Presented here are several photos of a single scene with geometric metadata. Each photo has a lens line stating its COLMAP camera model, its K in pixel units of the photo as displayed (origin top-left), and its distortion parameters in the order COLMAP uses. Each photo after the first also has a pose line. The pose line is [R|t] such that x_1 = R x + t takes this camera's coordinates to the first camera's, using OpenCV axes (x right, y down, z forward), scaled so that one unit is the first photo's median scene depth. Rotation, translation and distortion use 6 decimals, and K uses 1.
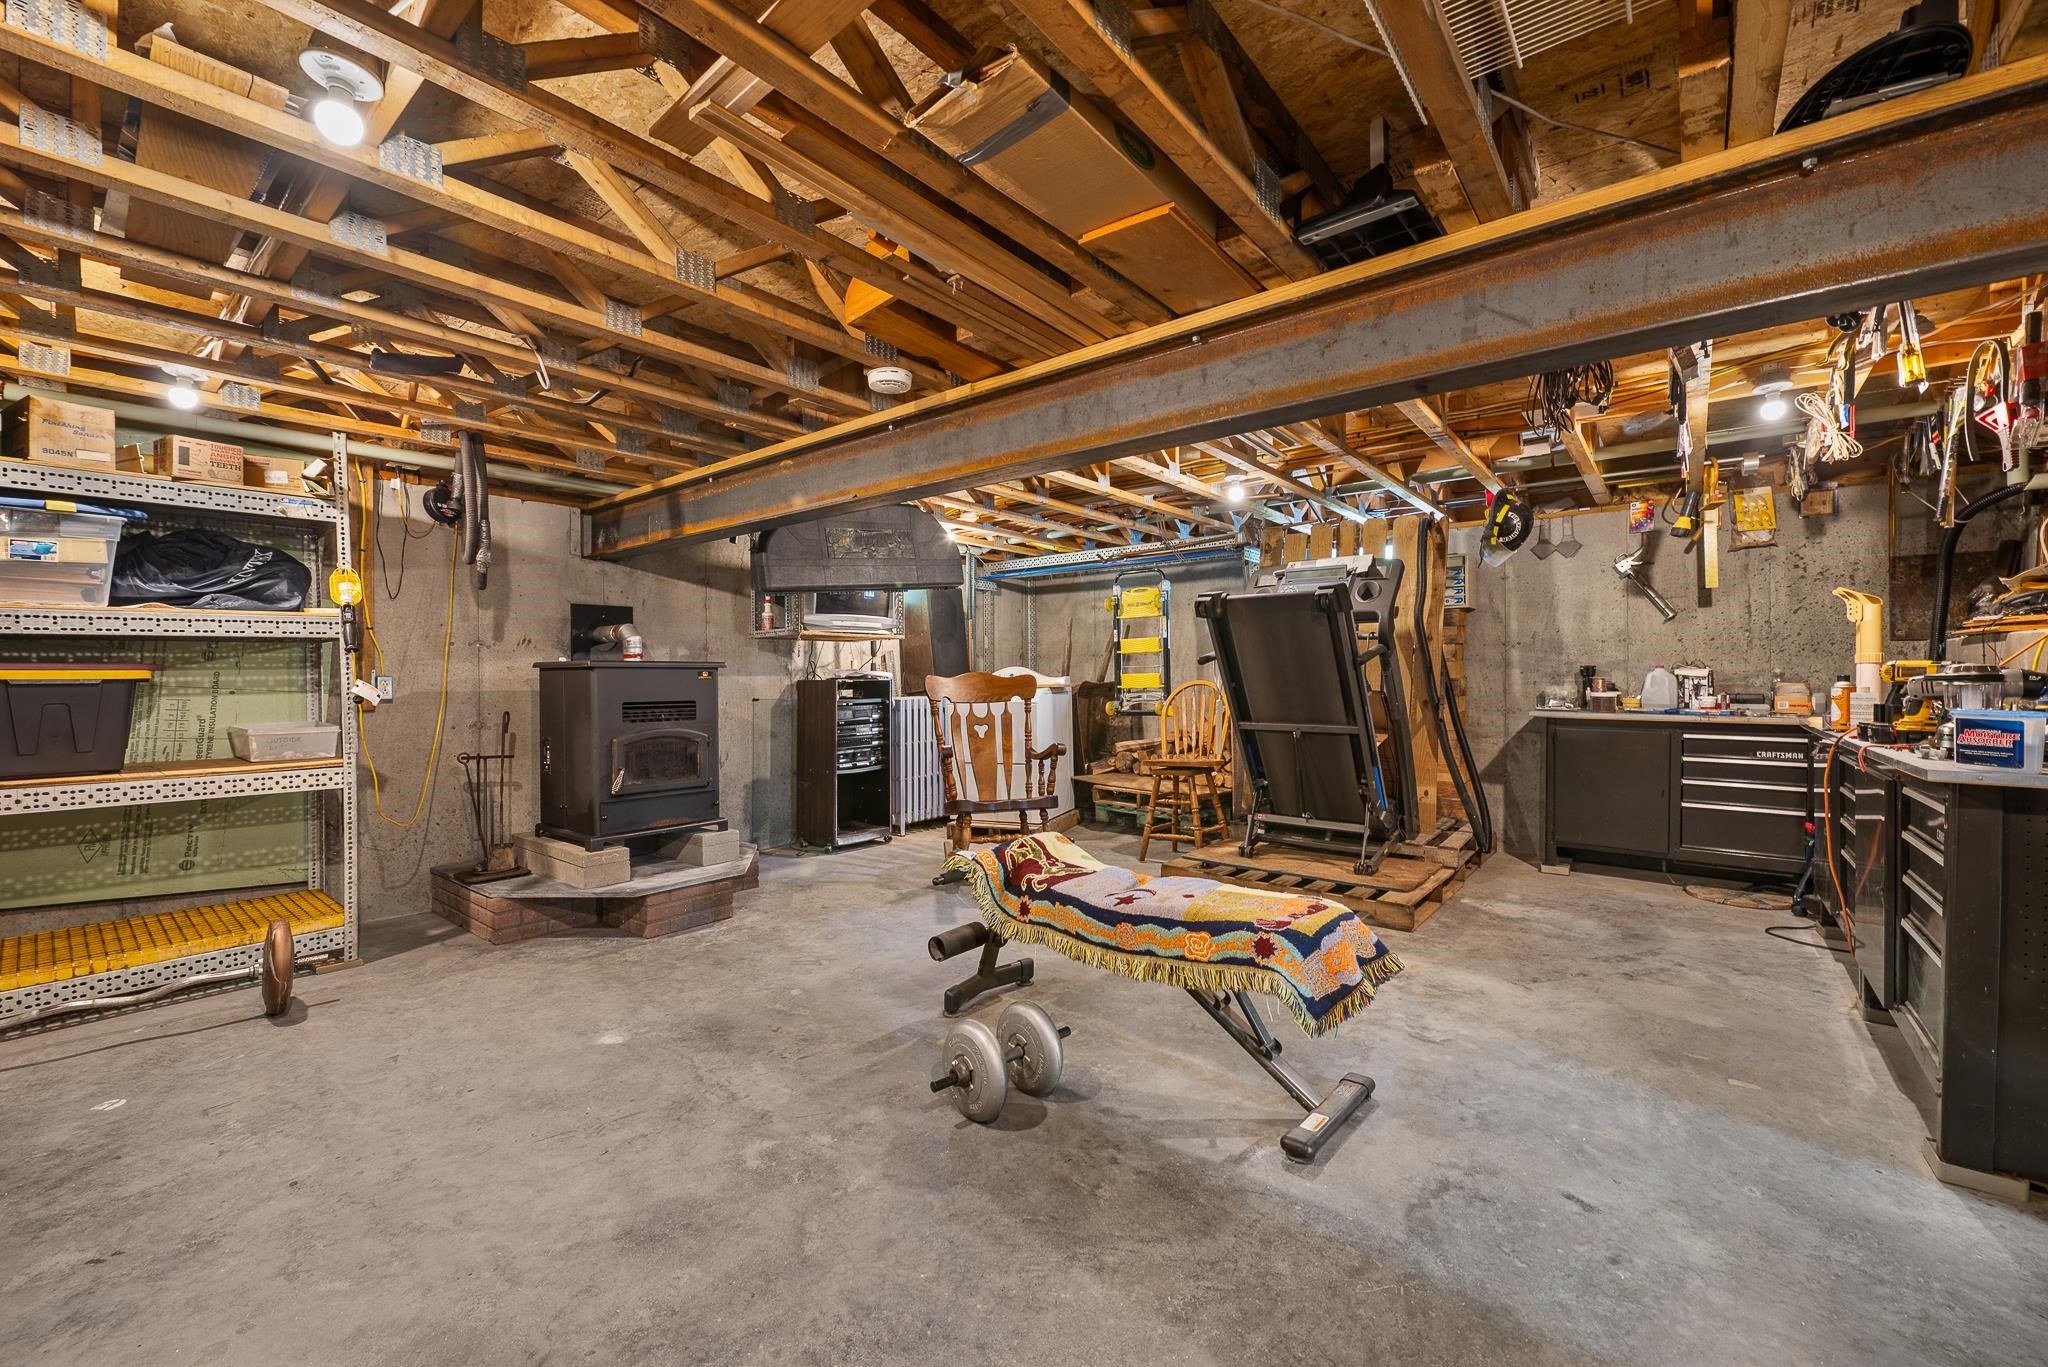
lens RADIAL K [[816.5, 0, 1020.8], [0, 816.5, 677.5], [0, 0, 1]] dist [-0.007051, -0.000819]
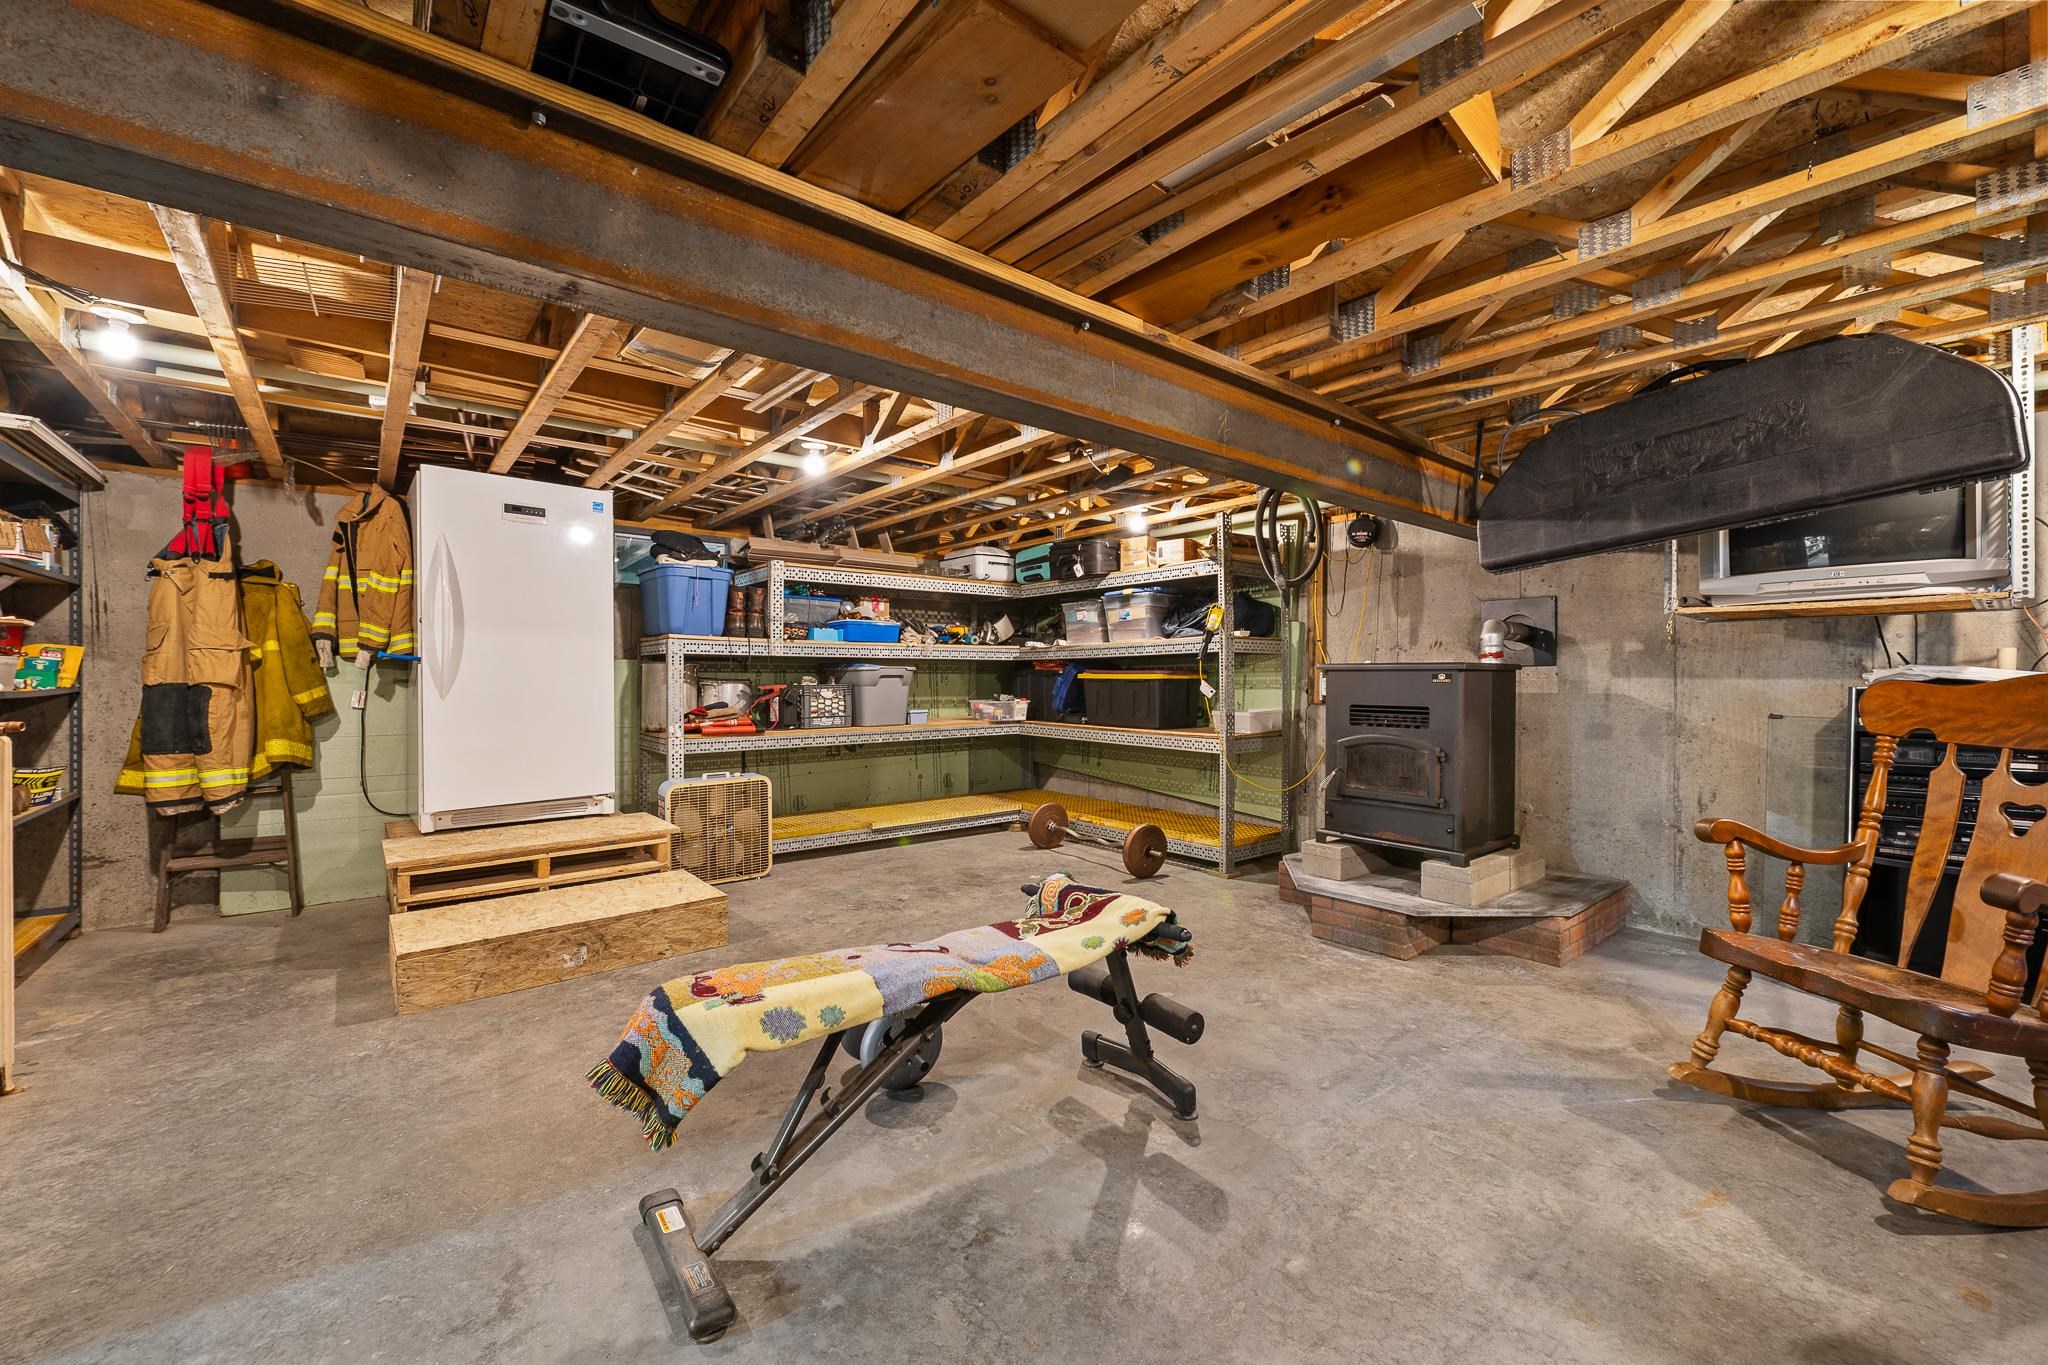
lens RADIAL K [[816.5, 0, 1020.8], [0, 816.5, 676.5], [0, 0, 1]] dist [-0.007051, -0.000819]
pose [[-0.196235, 0.004310, -0.980547, 0.631887], [-0.001439, 0.999988, 0.004683, -0.009378], [0.980556, 0.002330, -0.196227, 0.865348]]
